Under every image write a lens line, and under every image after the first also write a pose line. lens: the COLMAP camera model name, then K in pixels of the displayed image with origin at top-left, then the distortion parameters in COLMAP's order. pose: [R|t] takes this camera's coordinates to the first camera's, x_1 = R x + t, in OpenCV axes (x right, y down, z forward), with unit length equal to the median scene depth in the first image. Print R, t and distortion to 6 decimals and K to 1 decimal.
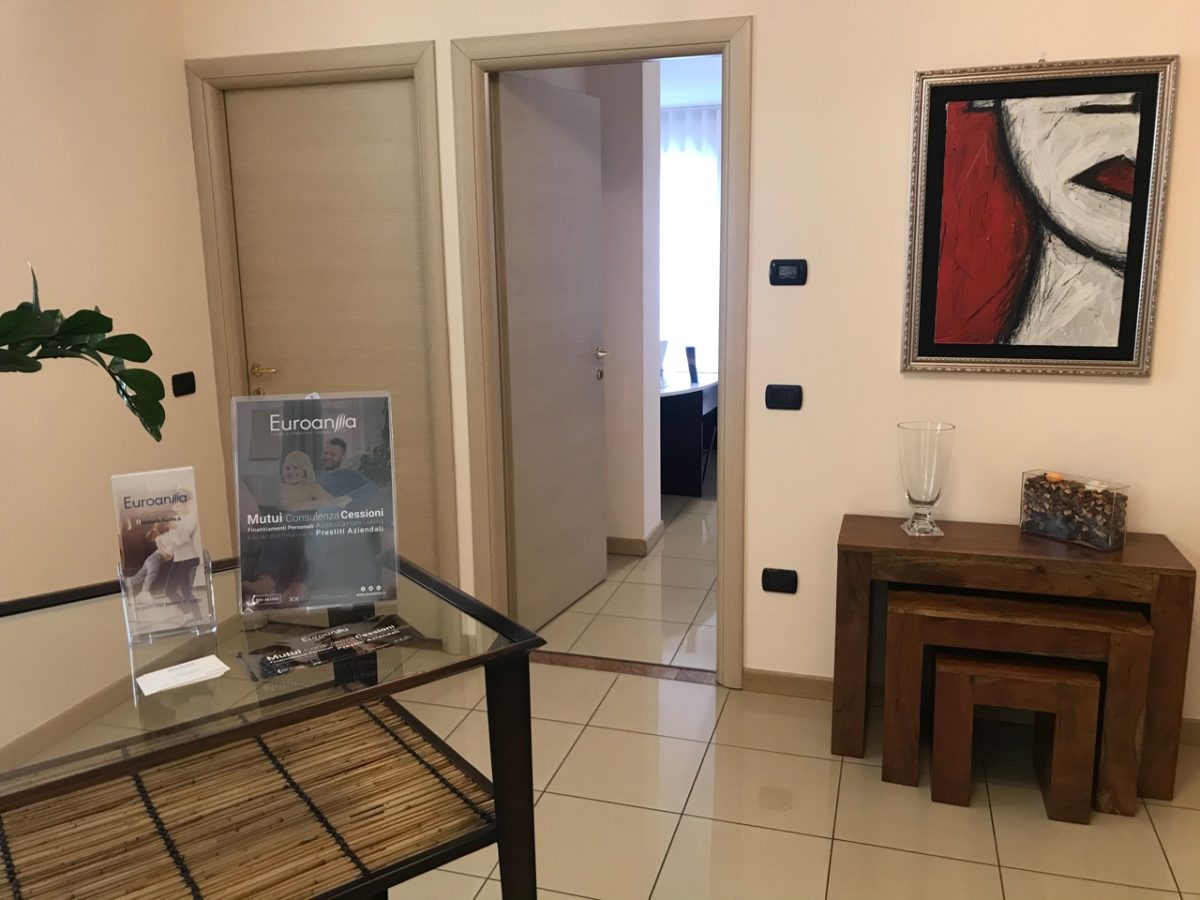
lens RADIAL K [[991.1, 0, 600.0], [0, 991.1, 450.0], [0, 0, 1]] dist [-0.027354, 0.007912]
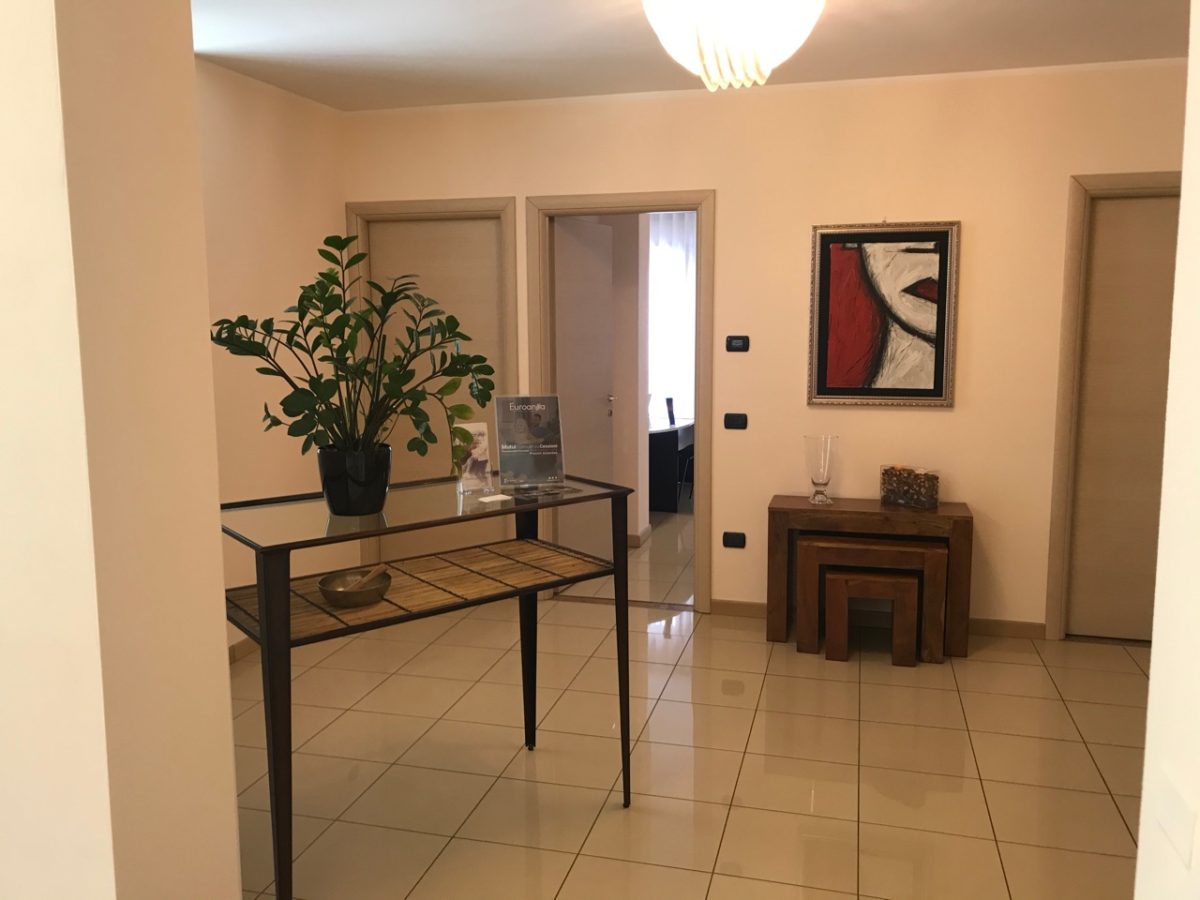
lens RADIAL K [[991.1, 0, 600.0], [0, 991.1, 450.0], [0, 0, 1]] dist [-0.027354, 0.007912]
pose [[0.999334, 0.004112, 0.036249, -0.100446], [-0.001633, 0.997673, -0.068160, 0.113500], [-0.036445, 0.068055, 0.997016, -0.644076]]
